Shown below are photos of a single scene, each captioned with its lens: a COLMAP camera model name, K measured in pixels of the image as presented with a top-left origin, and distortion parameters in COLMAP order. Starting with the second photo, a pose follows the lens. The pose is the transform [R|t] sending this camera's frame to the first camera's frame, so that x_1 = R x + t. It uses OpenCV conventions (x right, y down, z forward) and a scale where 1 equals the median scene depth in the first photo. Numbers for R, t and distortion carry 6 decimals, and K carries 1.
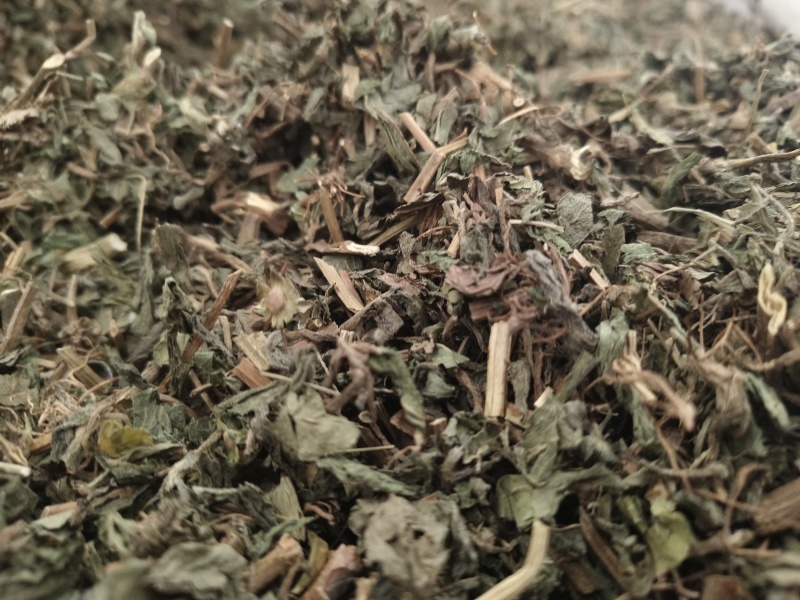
lens RADIAL K [[589.6, 0, 400.0], [0, 589.6, 300.0], [0, 0, 1]] dist [-0.000048, -0.058704]
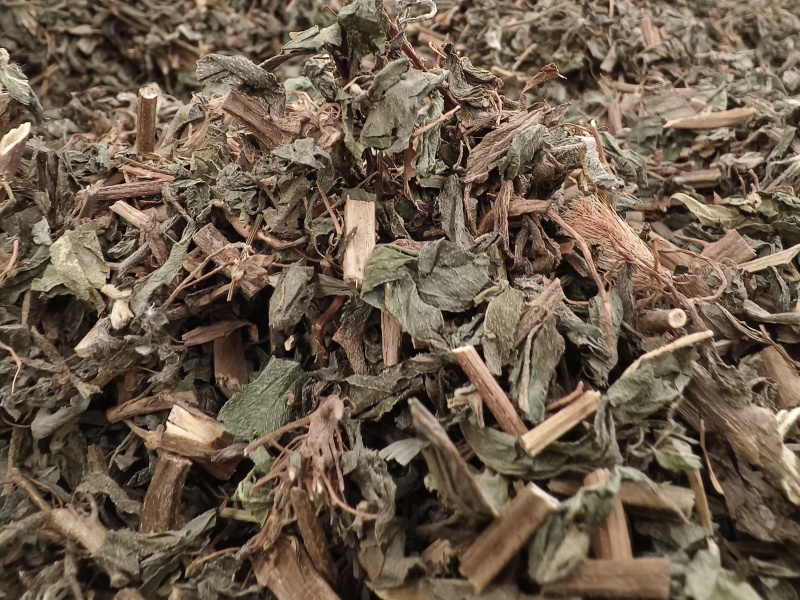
lens RADIAL K [[581.7, 0, 397.9], [0, 581.7, 228.0], [0, 0, 1]] dist [-0.003352, -0.002376]
pose [[0.998568, 0.053002, 0.007266, -0.060065], [-0.053310, 0.997215, 0.052156, -0.457719], [-0.004481, -0.052469, 0.998612, 0.518527]]
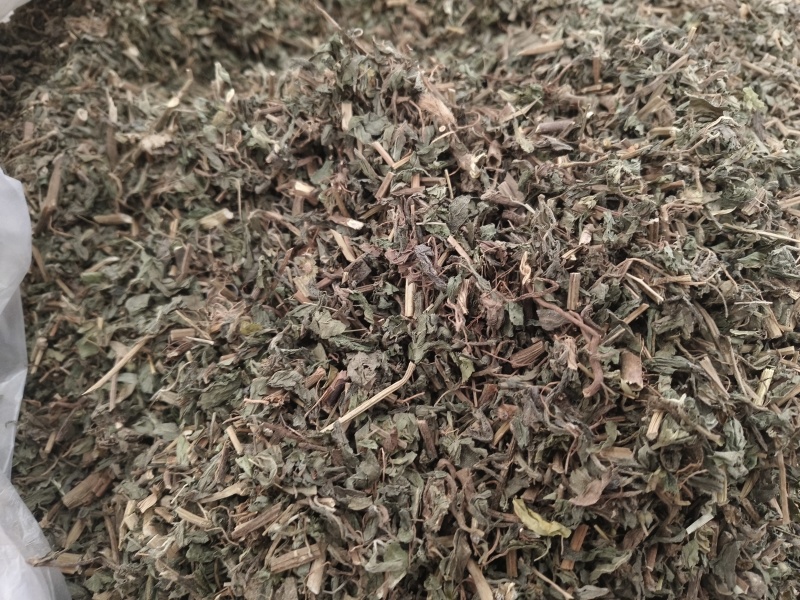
lens RADIAL K [[542.3, 0, 400.0], [0, 542.3, 300.0], [0, 0, 1]] dist [0.024163, 0.001050]
pose [[0.992331, -0.016083, -0.122557, 0.281859], [0.049863, 0.959332, 0.277842, -0.322261], [0.113105, -0.281823, 0.952777, -0.700450]]
